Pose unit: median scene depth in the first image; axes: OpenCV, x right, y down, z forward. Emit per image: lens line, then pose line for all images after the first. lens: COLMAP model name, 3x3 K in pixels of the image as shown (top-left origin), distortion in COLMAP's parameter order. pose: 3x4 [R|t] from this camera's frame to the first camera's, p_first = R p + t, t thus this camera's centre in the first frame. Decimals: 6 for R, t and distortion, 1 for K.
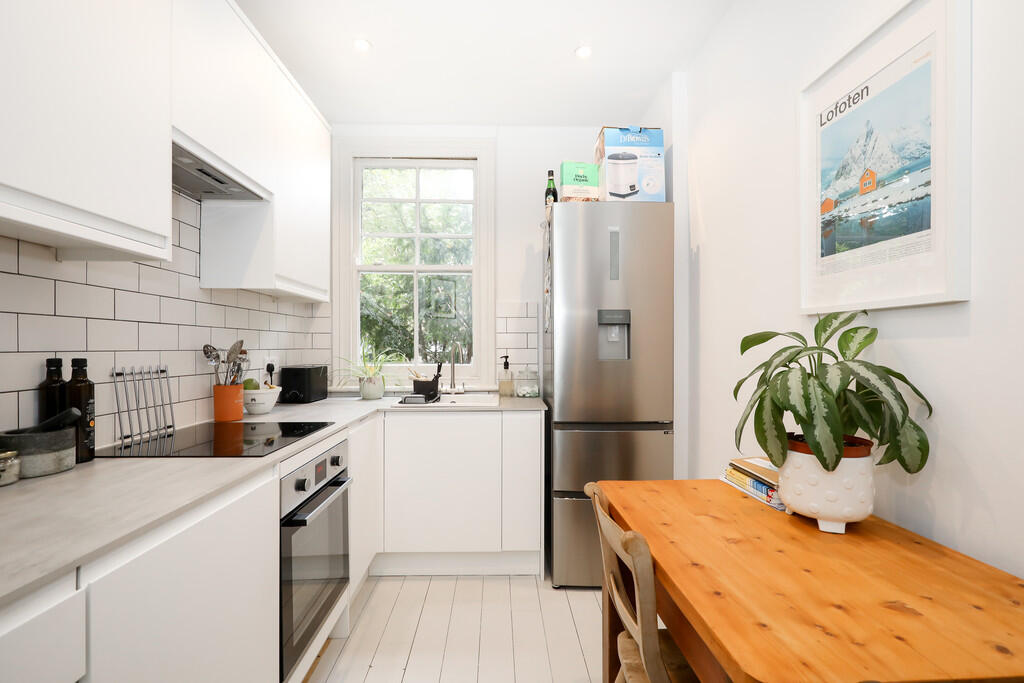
lens RADIAL K [[467.5, 0, 511.3], [0, 467.5, 345.5], [0, 0, 1]] dist [0.002430, -0.001289]
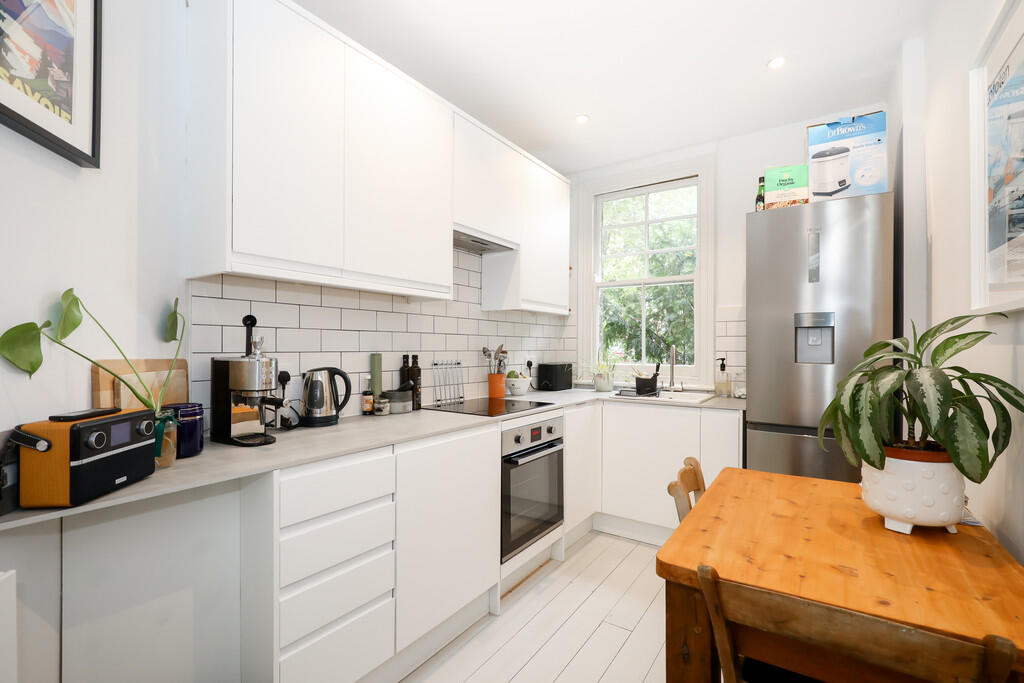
lens RADIAL K [[467.5, 0, 514.8], [0, 467.5, 344.2], [0, 0, 1]] dist [0.002430, -0.001289]
pose [[0.808476, -0.000540, -0.588529, 0.379467], [-0.002468, 0.999988, -0.004308, -0.006064], [0.588524, 0.004935, 0.808464, -0.212401]]
